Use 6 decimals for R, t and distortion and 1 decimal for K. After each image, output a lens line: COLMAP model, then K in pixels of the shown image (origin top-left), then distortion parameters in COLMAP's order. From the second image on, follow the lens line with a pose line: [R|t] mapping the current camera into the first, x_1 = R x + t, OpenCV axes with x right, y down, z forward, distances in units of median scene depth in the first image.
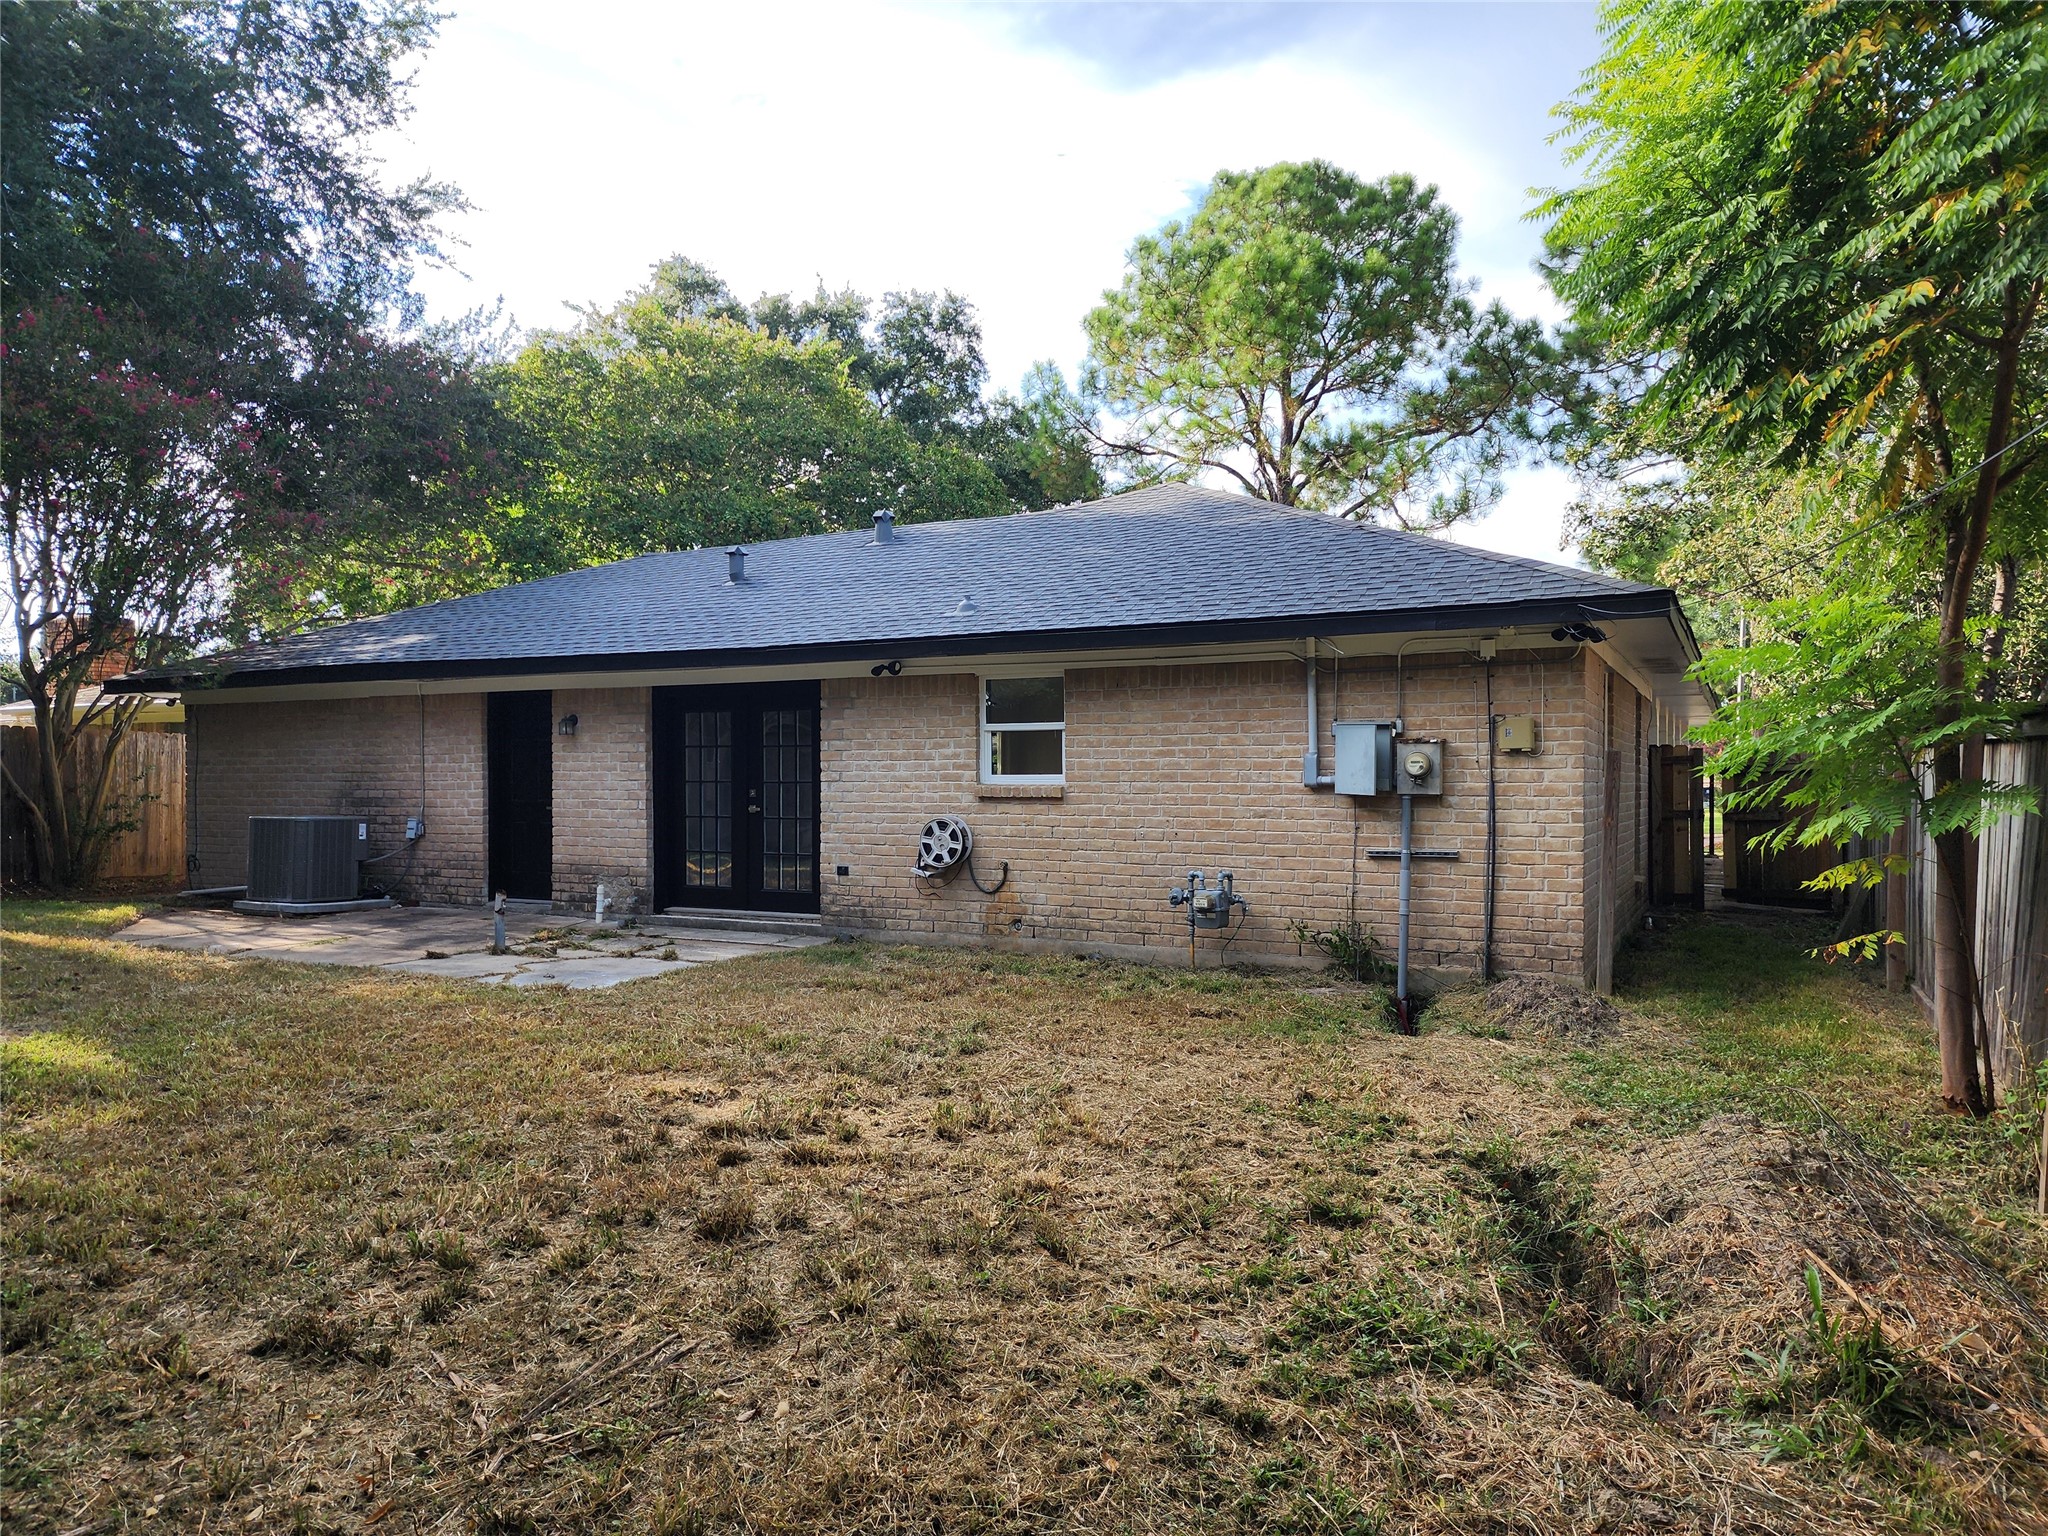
lens RADIAL K [[1347.7, 0, 1008.5], [0, 1347.7, 755.1], [0, 0, 1]] dist [0.127846, -0.134561]
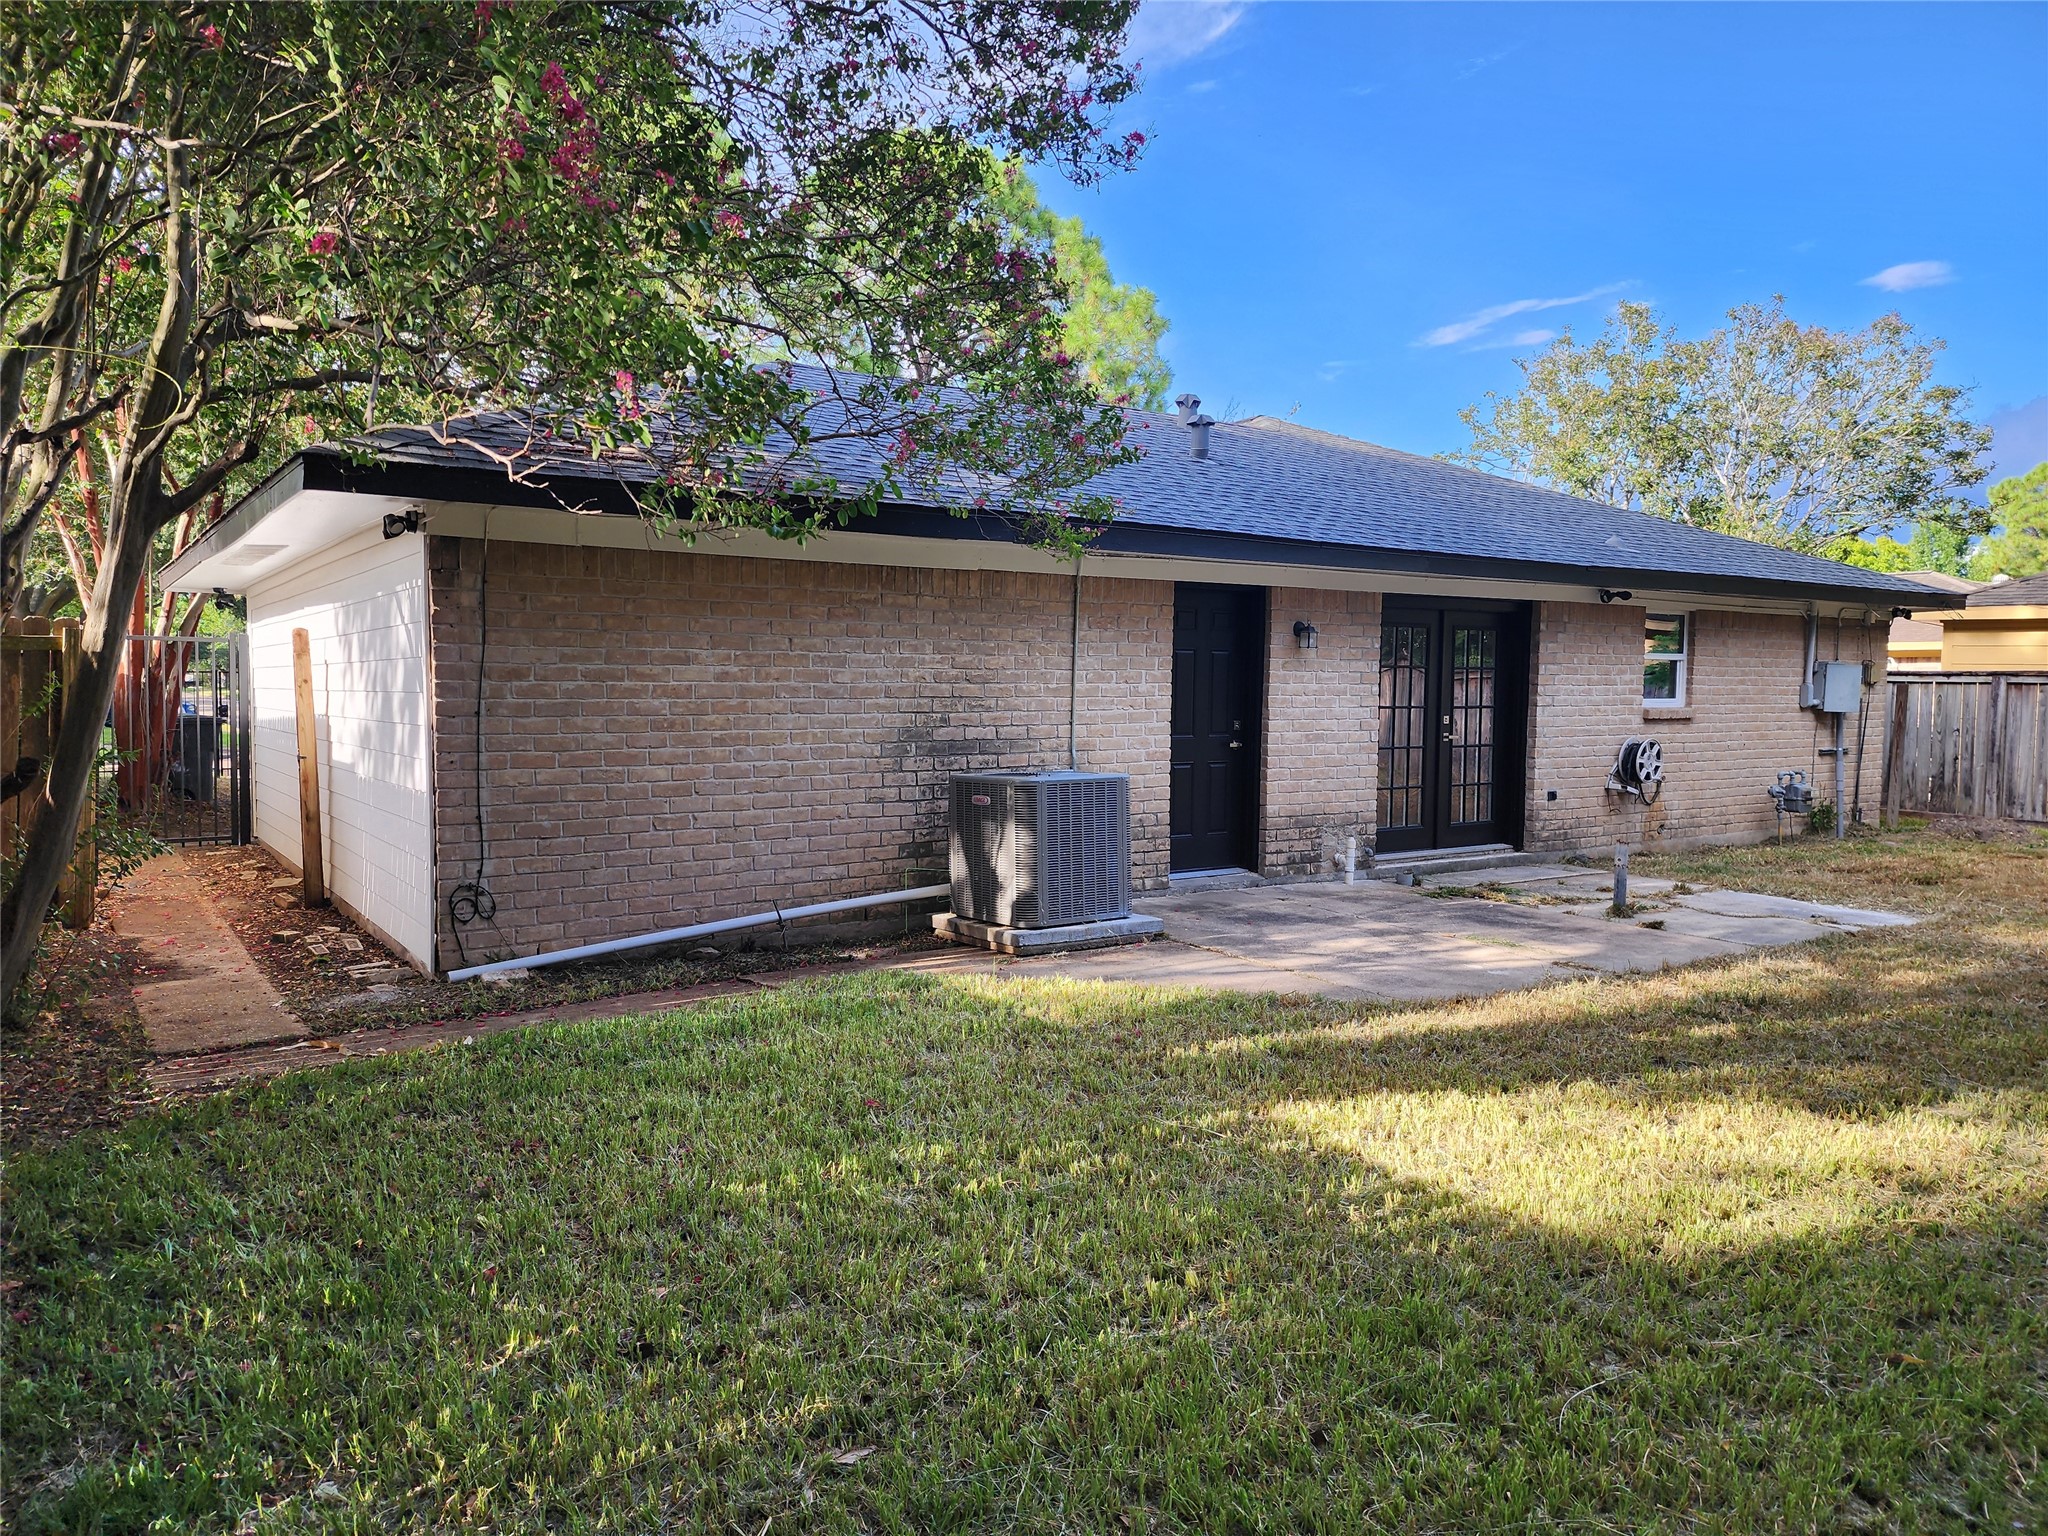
lens RADIAL K [[1347.7, 0, 1008.5], [0, 1347.7, 755.1], [0, 0, 1]] dist [0.127846, -0.134561]
pose [[0.475035, -0.039185, 0.879094, -1.131703], [-0.013073, 0.998584, 0.051576, 0.008352], [-0.879870, -0.035992, 0.473850, 0.824389]]
